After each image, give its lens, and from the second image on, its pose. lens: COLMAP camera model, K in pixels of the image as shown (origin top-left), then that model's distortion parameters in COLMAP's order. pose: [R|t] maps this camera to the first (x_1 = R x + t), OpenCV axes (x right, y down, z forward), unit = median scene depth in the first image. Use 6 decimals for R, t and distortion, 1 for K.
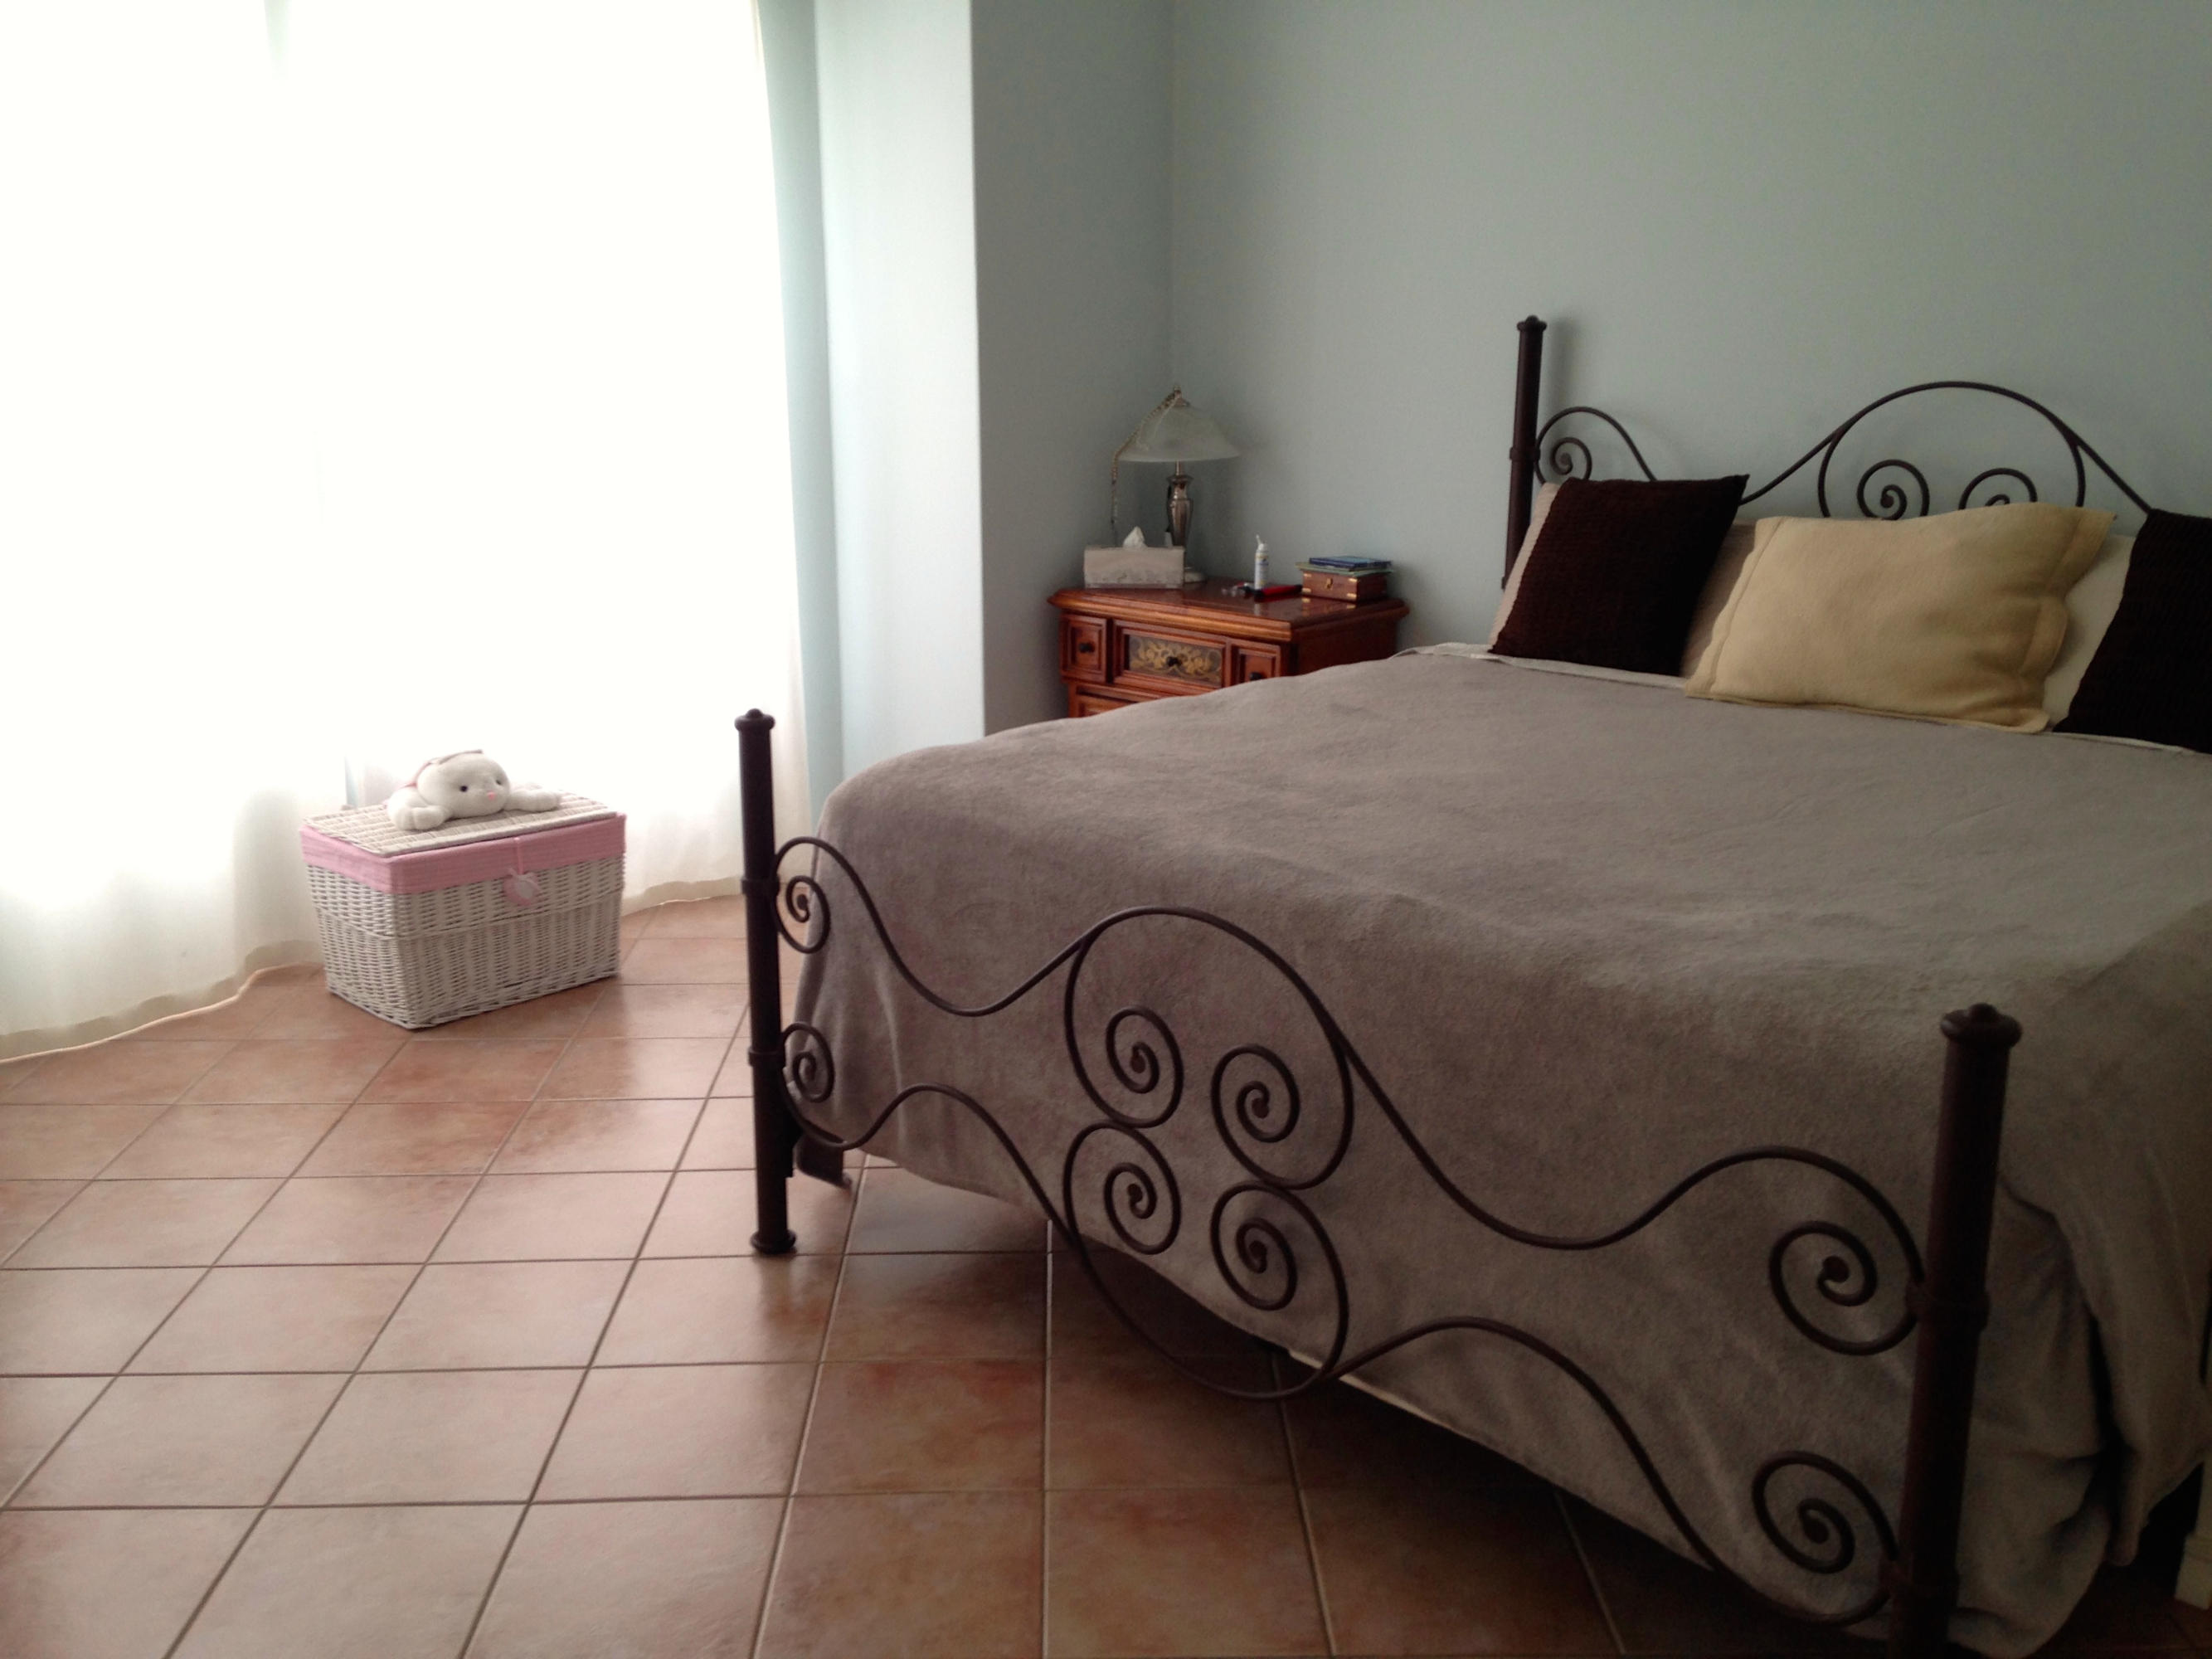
lens RADIAL K [[2024.0, 0, 1106.0], [0, 2024.0, 829.5], [0, 0, 1]] dist [0.208596, -0.377774]
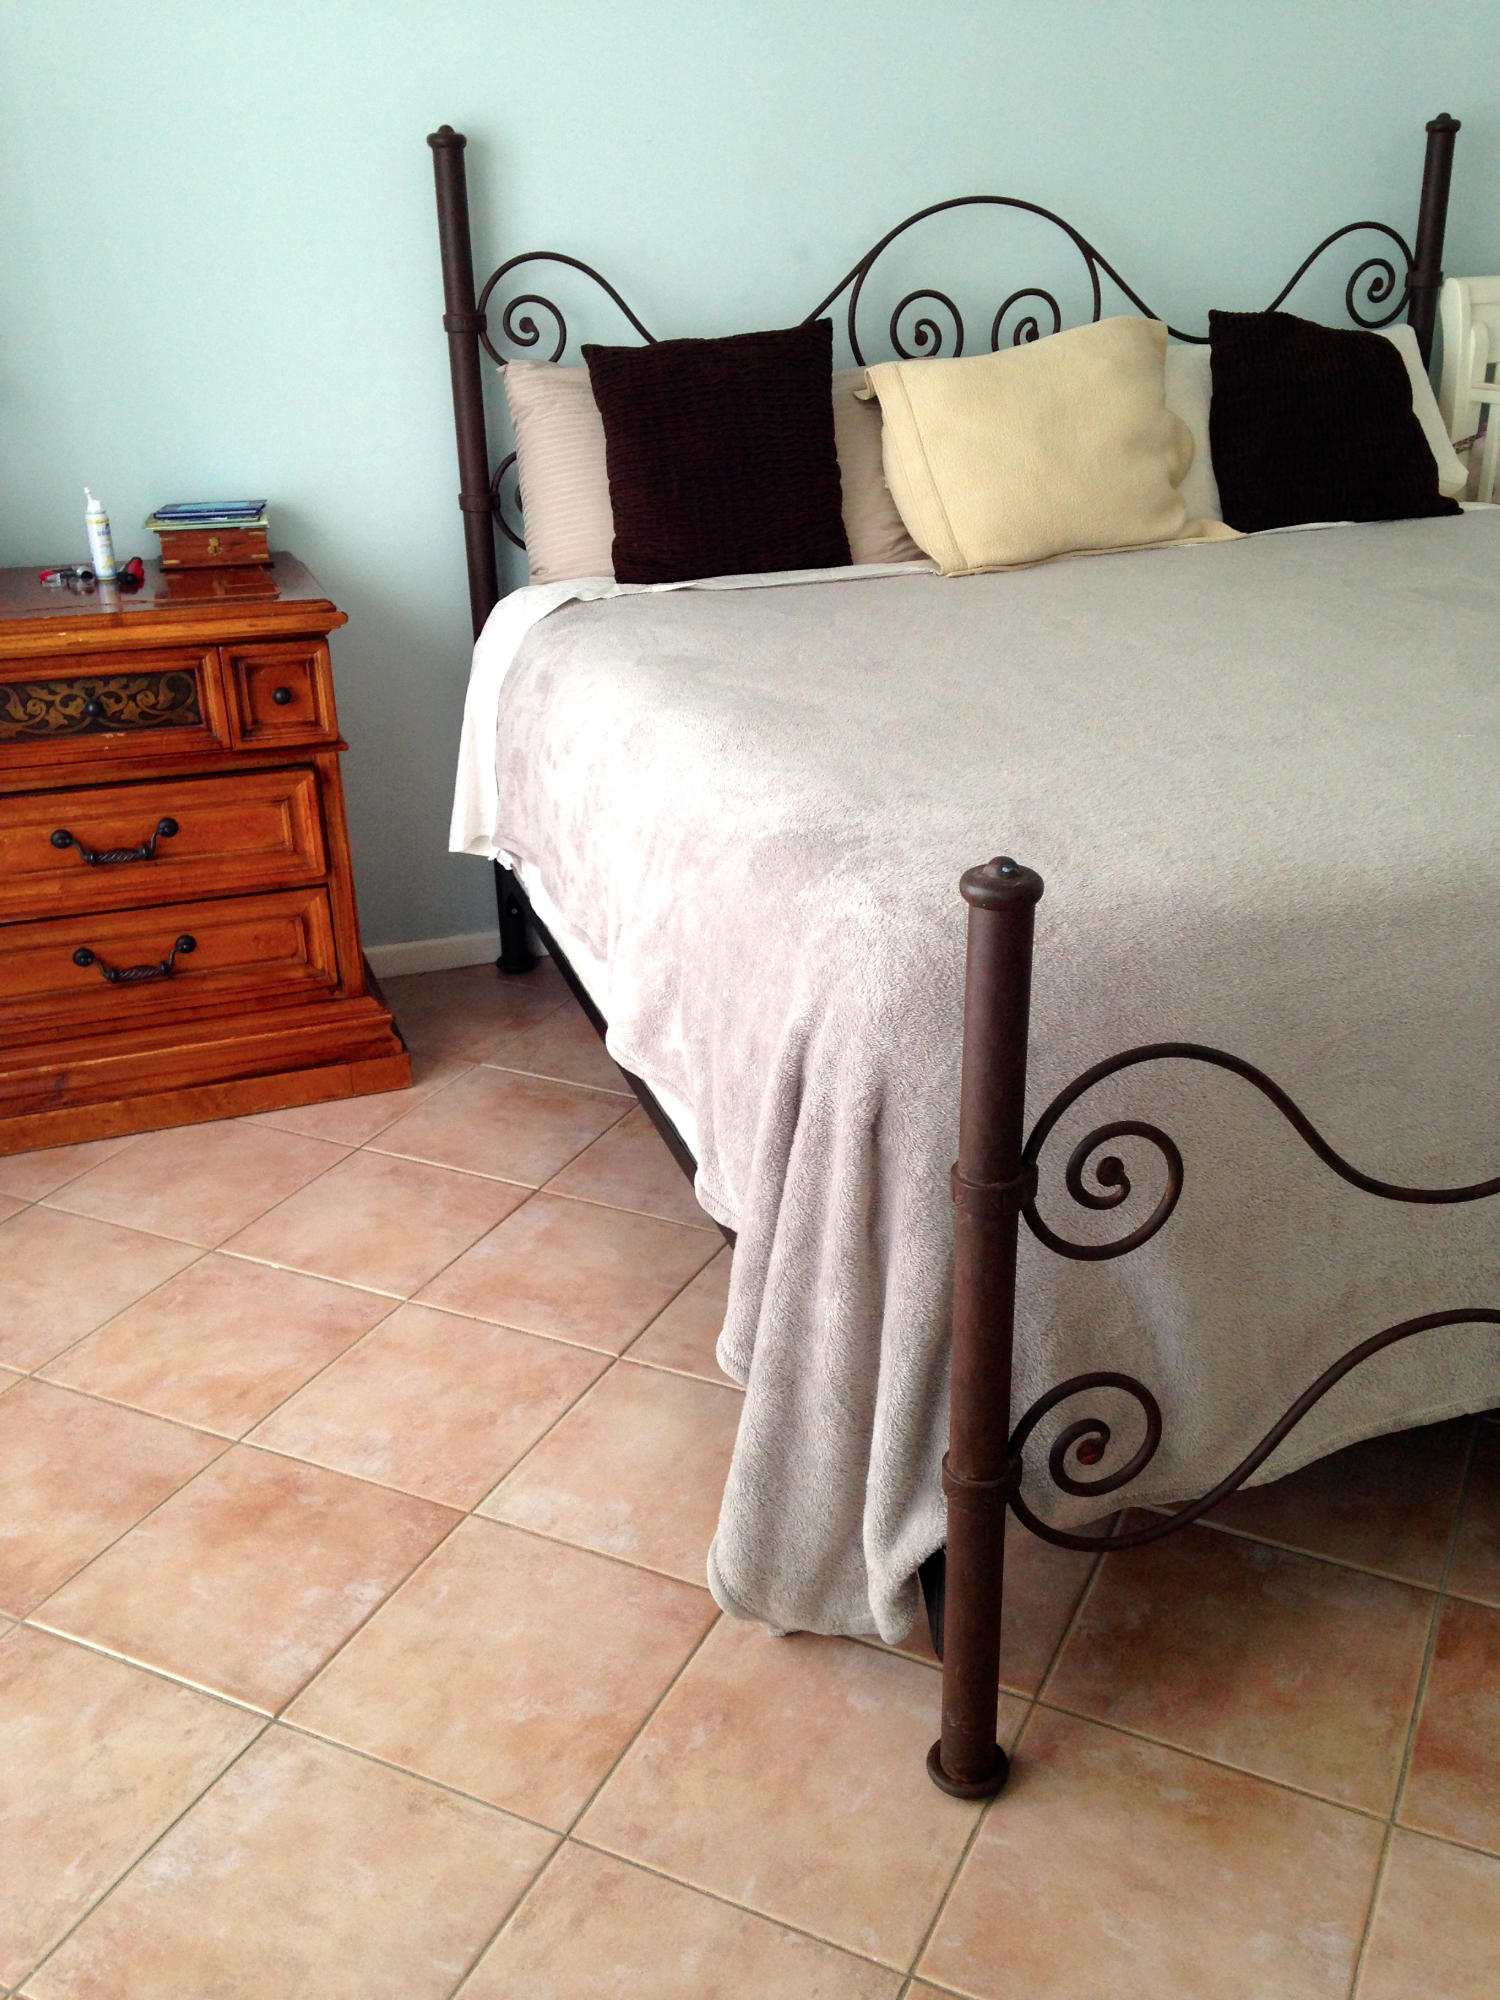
lens RADIAL K [[1829.9, 0, 750.0], [0, 1829.9, 1000.0], [0, 0, 1]] dist [0.208596, -0.377774]
pose [[0.457335, -0.350055, 0.817500, -0.437208], [0.249918, 0.932812, 0.259620, -0.115549], [-0.853455, 0.085575, 0.514093, 0.645647]]
